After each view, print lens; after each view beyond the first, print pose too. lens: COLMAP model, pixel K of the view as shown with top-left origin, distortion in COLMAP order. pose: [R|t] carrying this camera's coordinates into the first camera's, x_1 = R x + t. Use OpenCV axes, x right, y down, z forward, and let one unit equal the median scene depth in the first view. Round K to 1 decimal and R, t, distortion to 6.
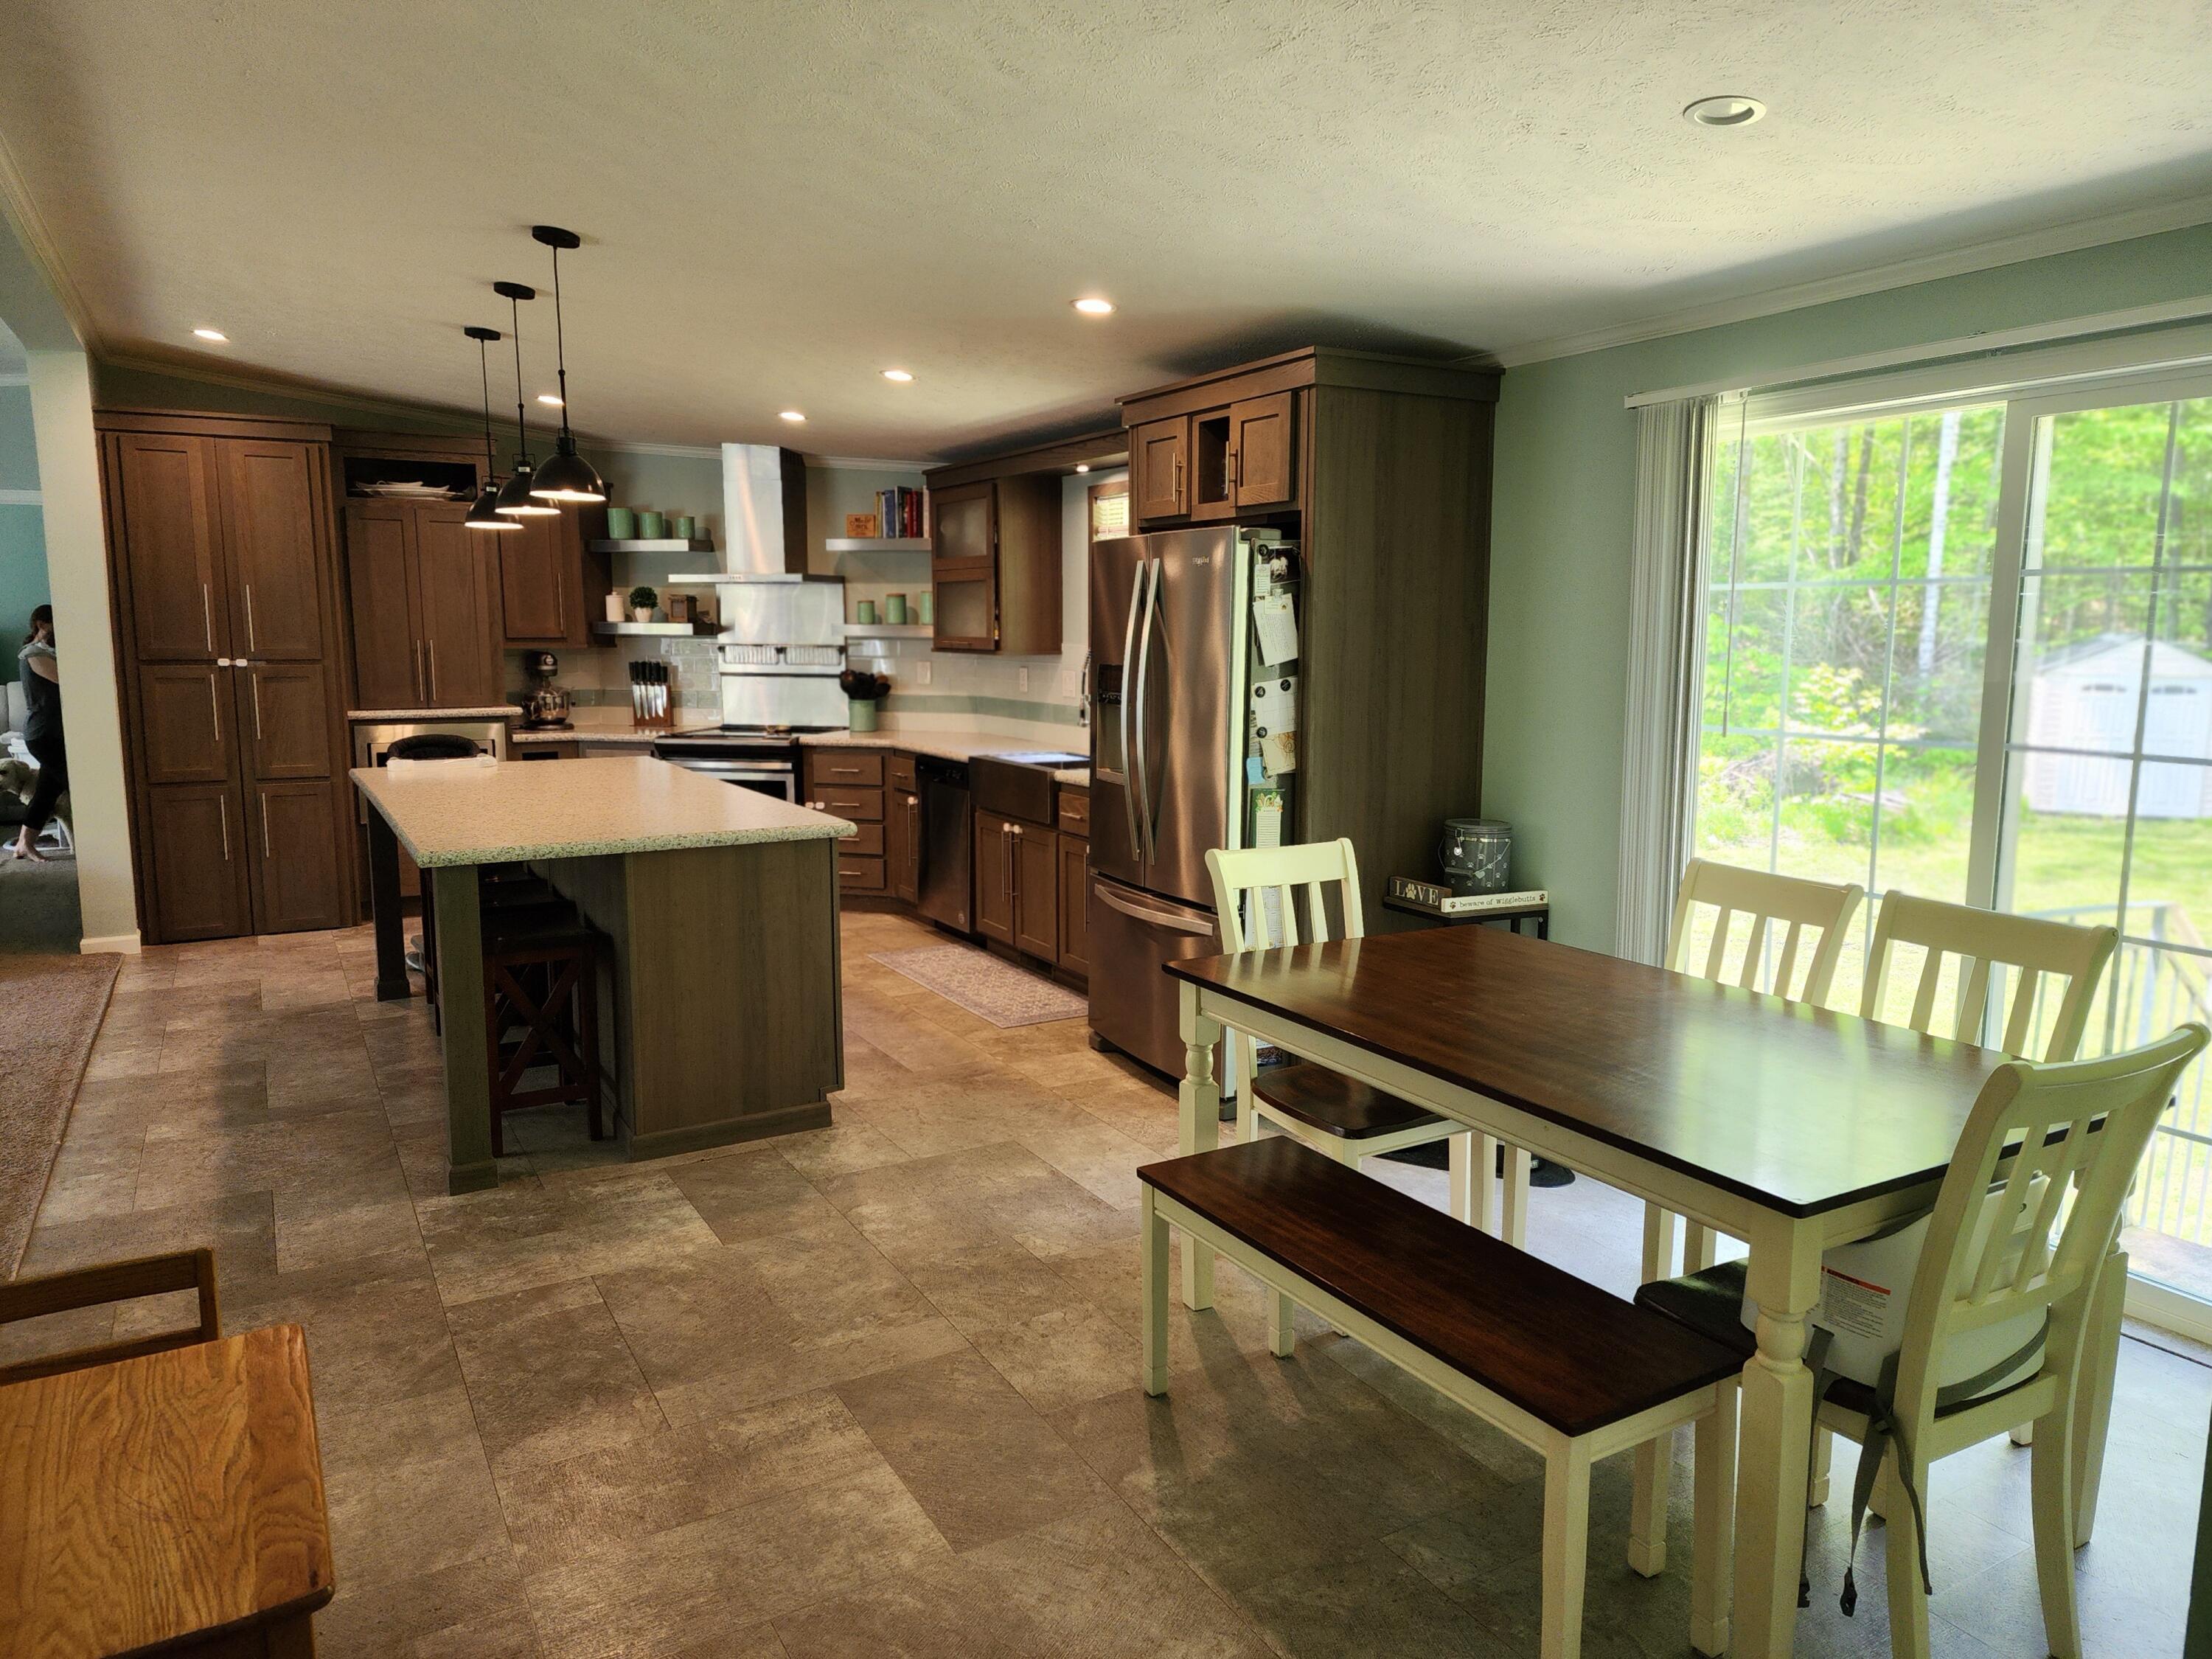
lens RADIAL K [[1481.9, 0, 1107.7], [0, 1481.9, 820.3], [0, 0, 1]] dist [0.088783, -0.079924]
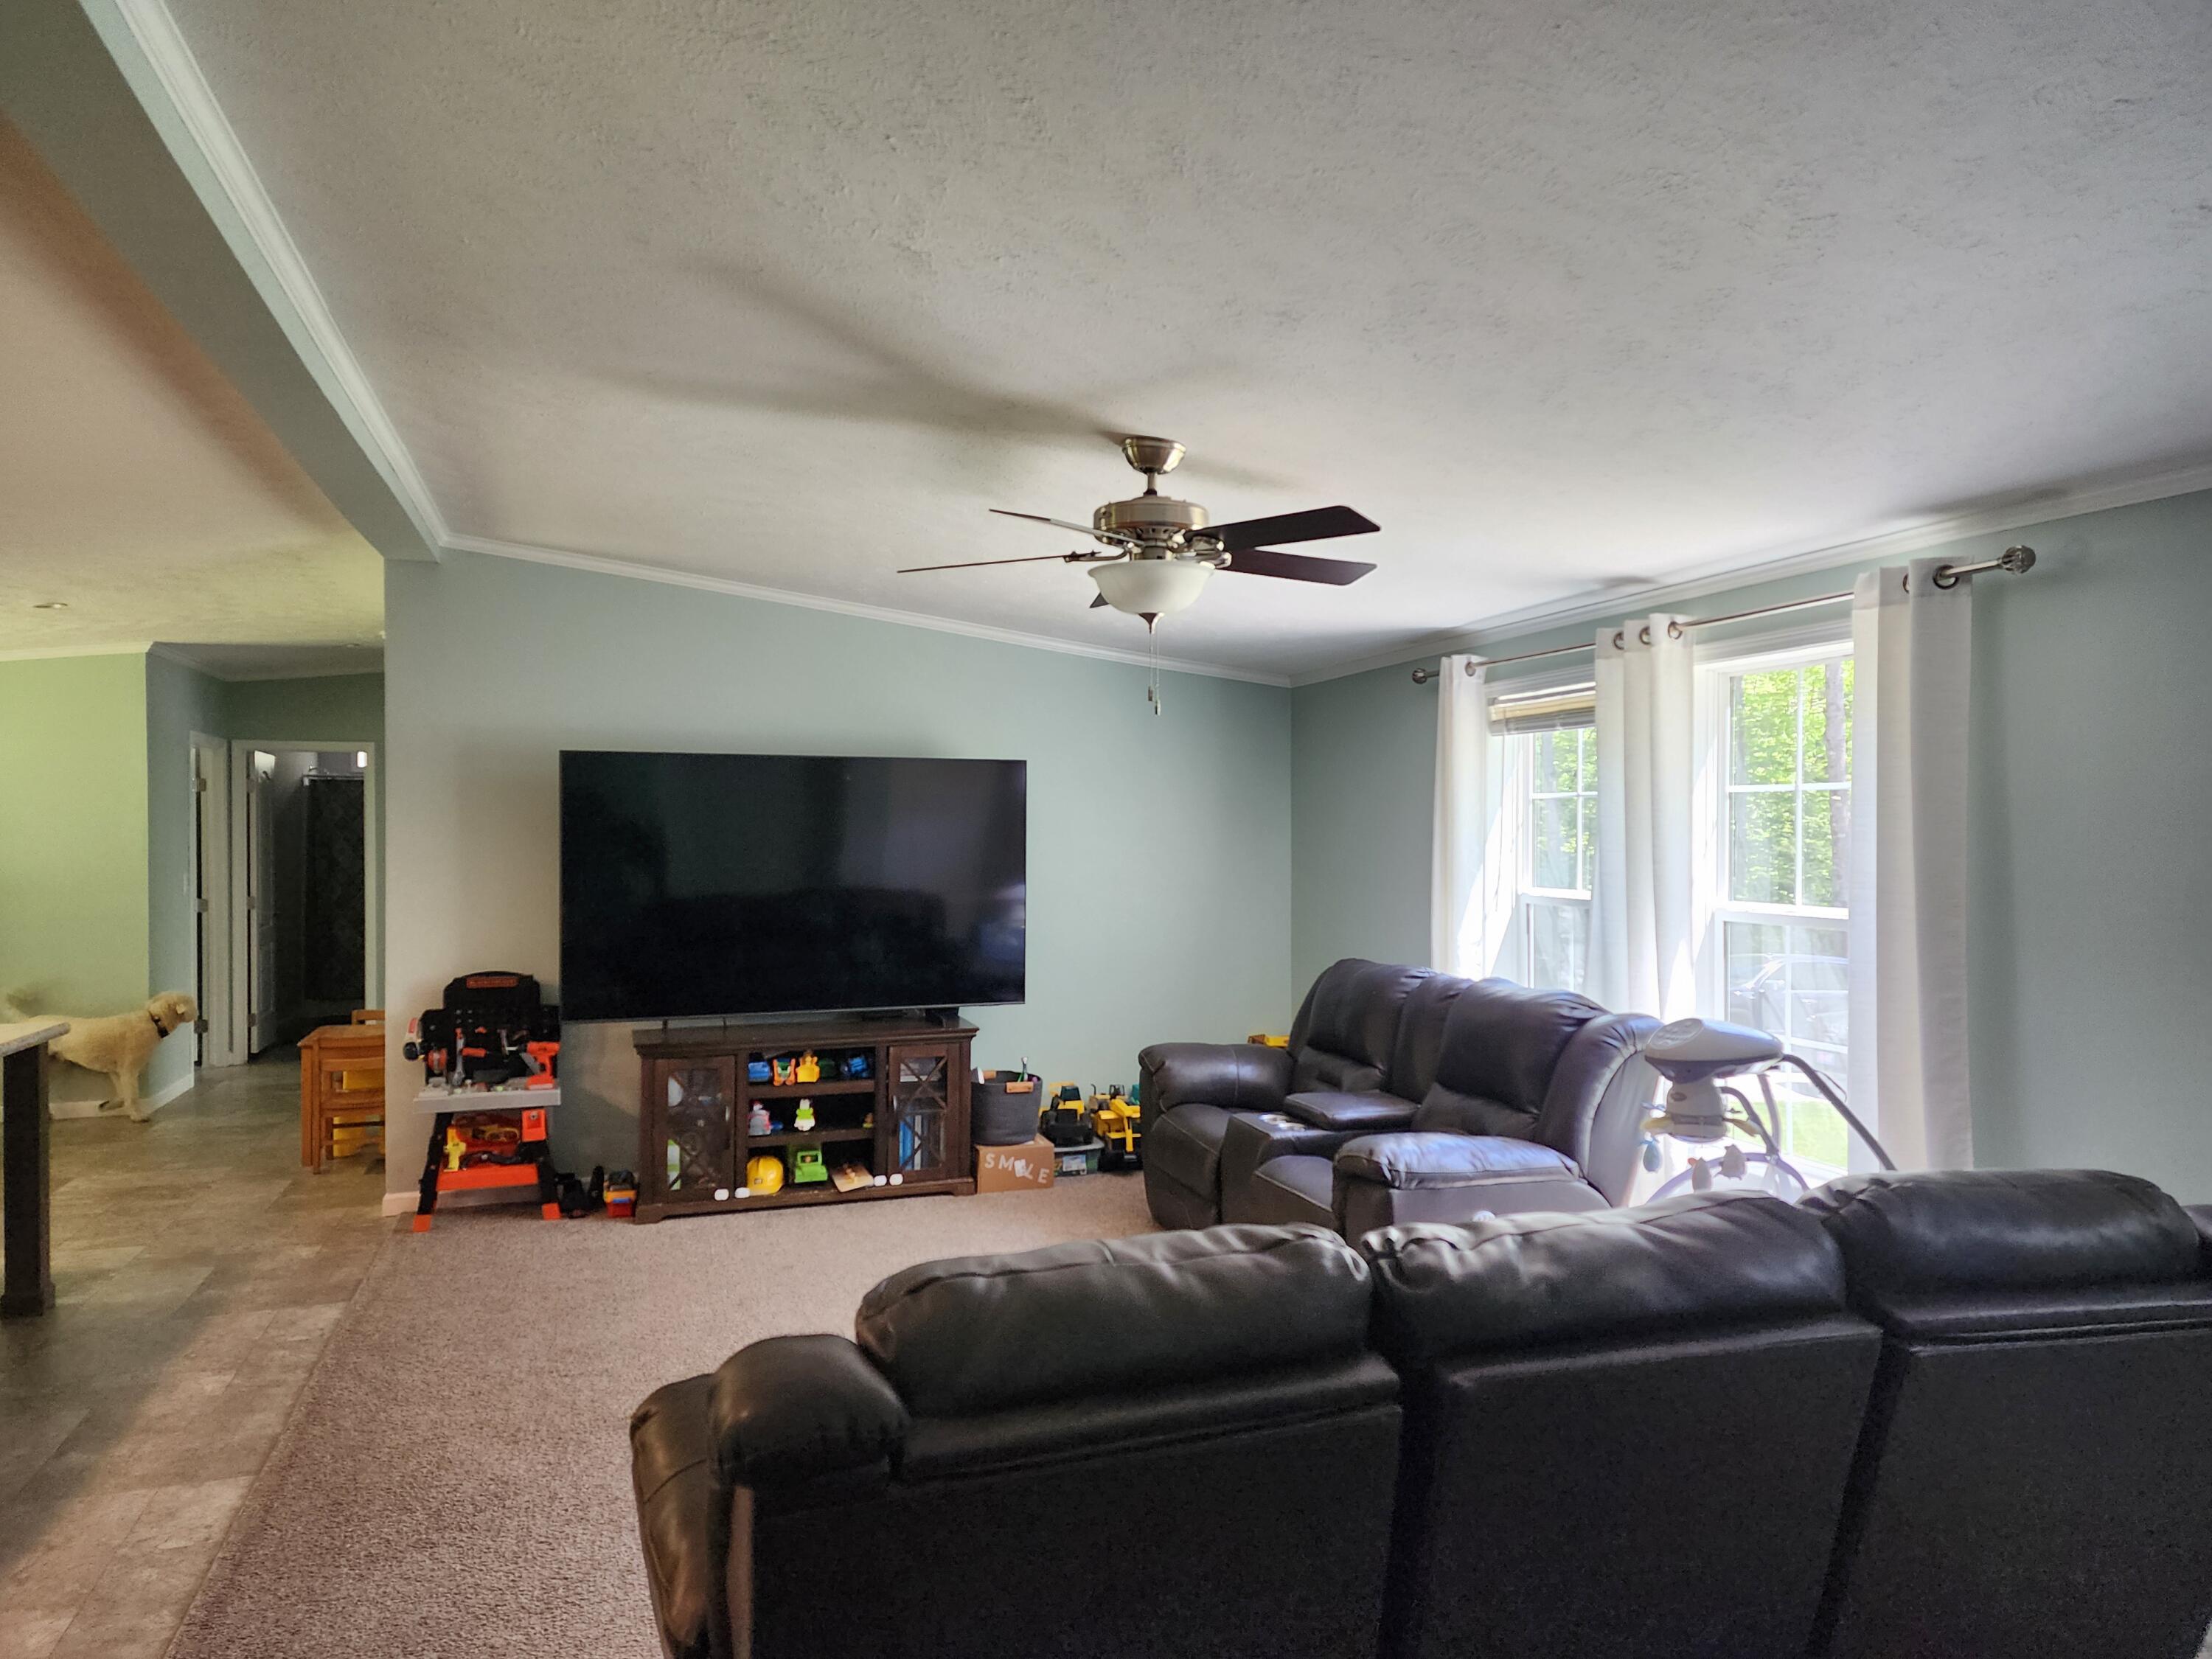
lens RADIAL K [[1482.9, 0, 1099.7], [0, 1482.9, 841.1], [0, 0, 1]] dist [0.088584, -0.080779]
pose [[-0.979279, -0.000470, 0.202515, -1.239788], [0.028139, 0.989981, 0.138366, -0.225615], [-0.200552, 0.141198, -0.969455, 1.607459]]
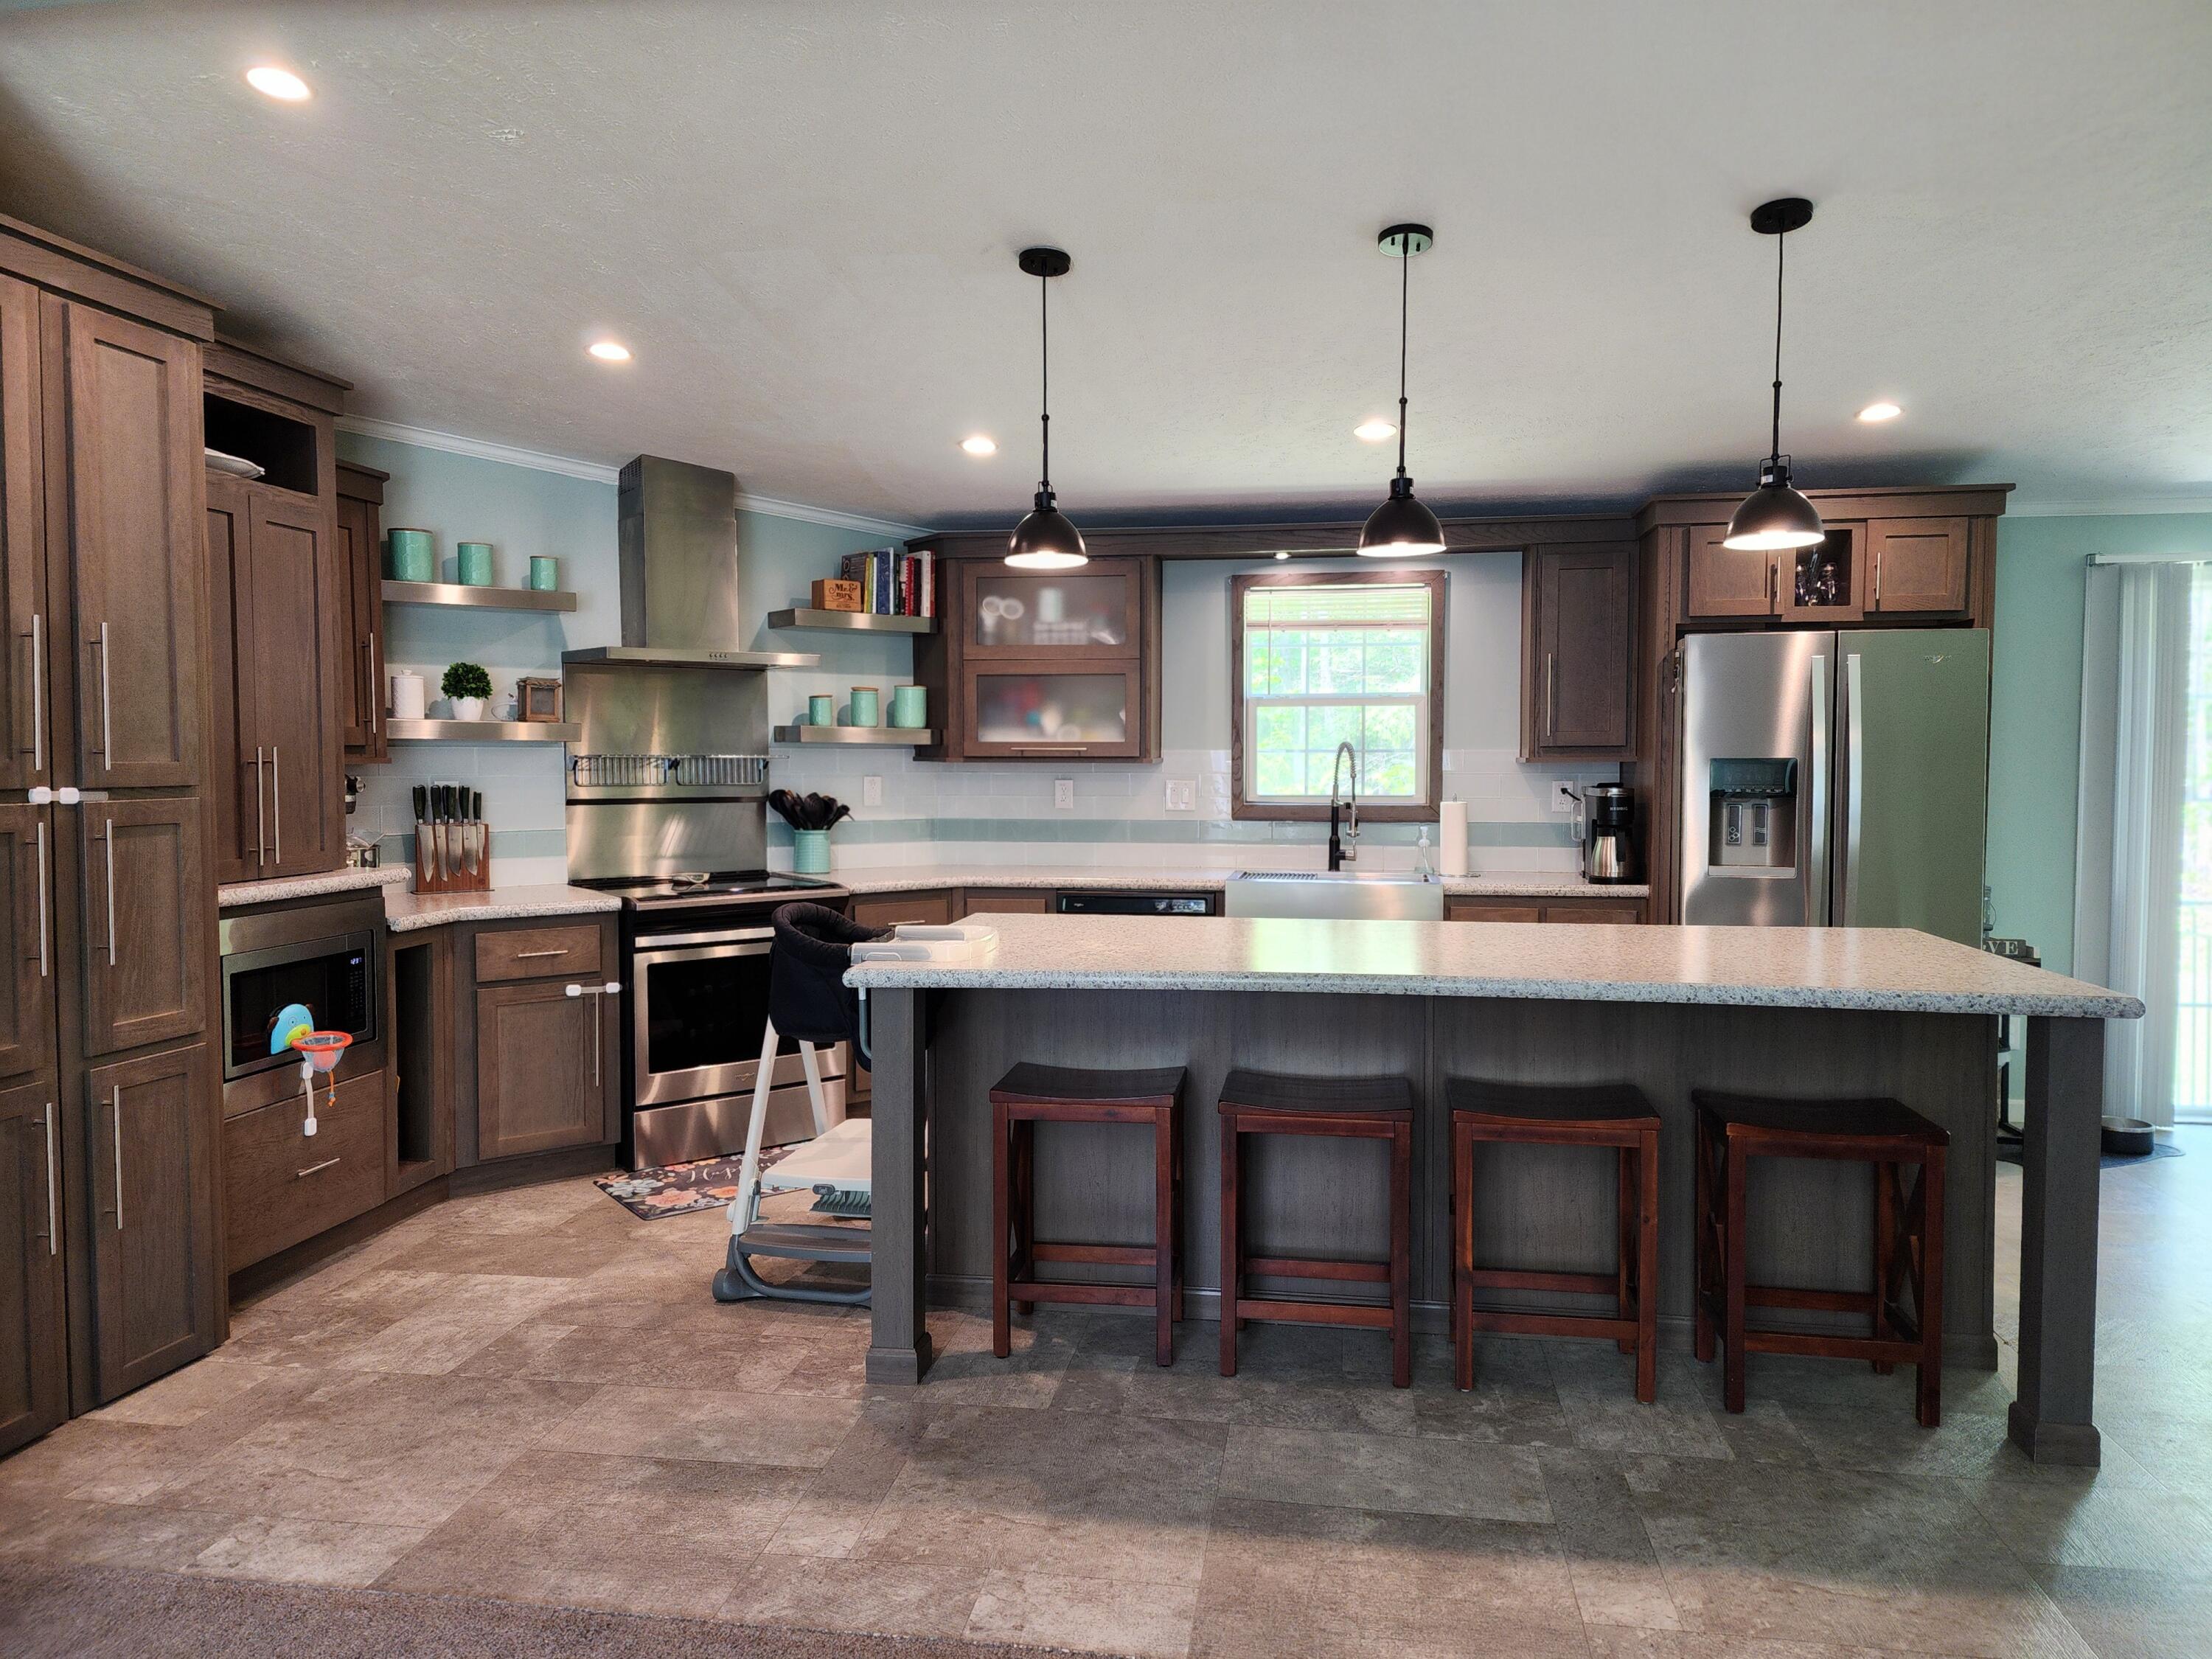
lens RADIAL K [[1483.3, 0, 1113.3], [0, 1483.3, 832.5], [0, 0, 1]] dist [0.091736, -0.088519]
pose [[0.629076, -0.041489, 0.776236, -1.052376], [0.102953, 0.994225, -0.030295, -0.070328], [-0.770496, 0.098973, 0.629714, 0.703998]]
